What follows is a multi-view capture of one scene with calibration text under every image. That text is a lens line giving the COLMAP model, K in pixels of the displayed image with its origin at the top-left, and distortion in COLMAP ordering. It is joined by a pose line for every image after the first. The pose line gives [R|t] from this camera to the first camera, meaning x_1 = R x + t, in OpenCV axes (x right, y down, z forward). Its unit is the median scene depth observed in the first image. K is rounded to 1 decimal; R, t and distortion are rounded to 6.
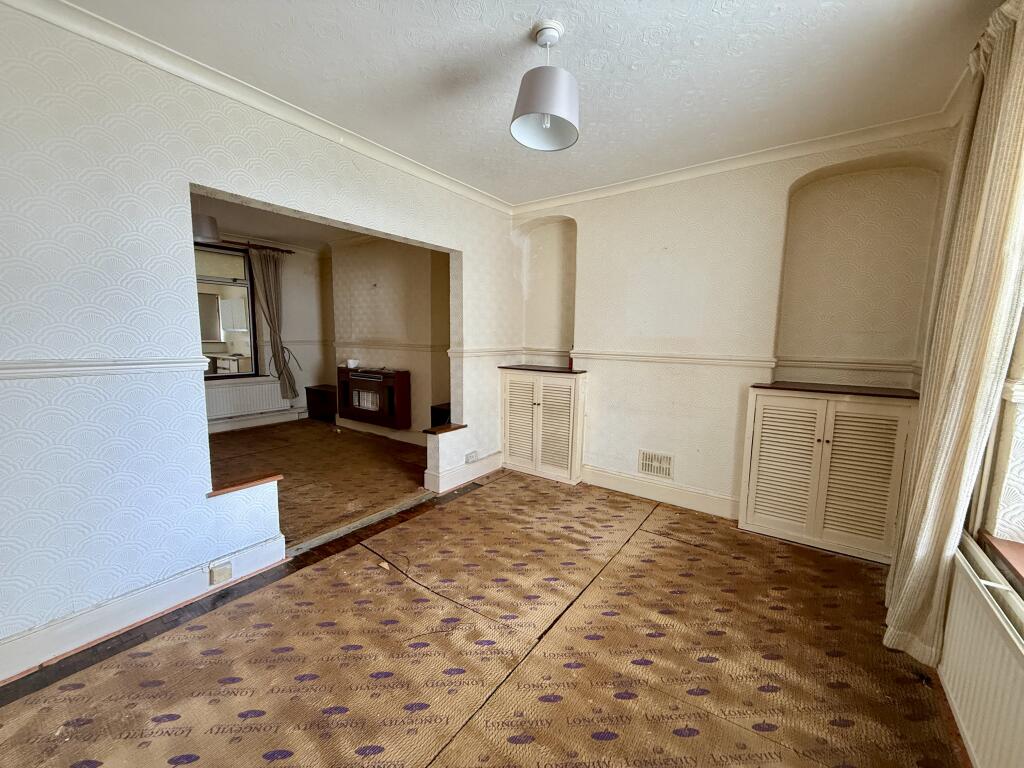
lens RADIAL K [[410.6, 0, 512.0], [0, 410.6, 384.0], [0, 0, 1]] dist [0.000652, -0.000141]
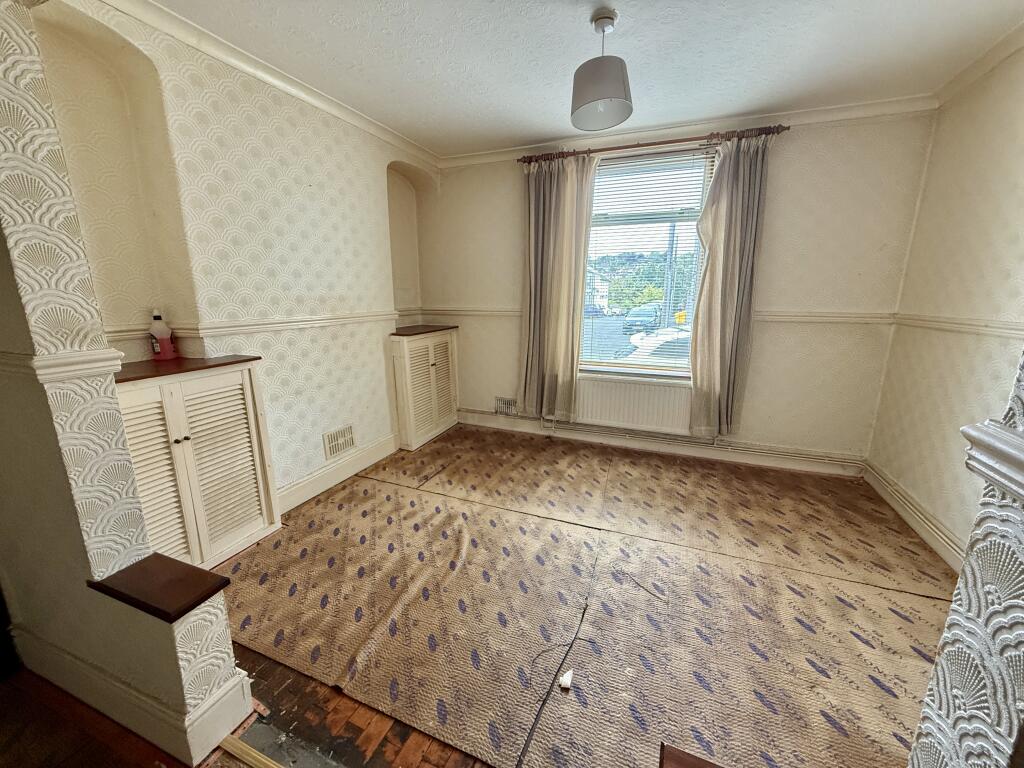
lens RADIAL K [[410.6, 0, 512.0], [0, 410.6, 384.0], [0, 0, 1]] dist [0.000652, -0.000141]
pose [[-0.248114, -0.228087, 0.941496, -0.455332], [0.108559, 0.959218, 0.260989, -0.094596], [-0.962629, 0.166963, -0.213235, 0.668440]]
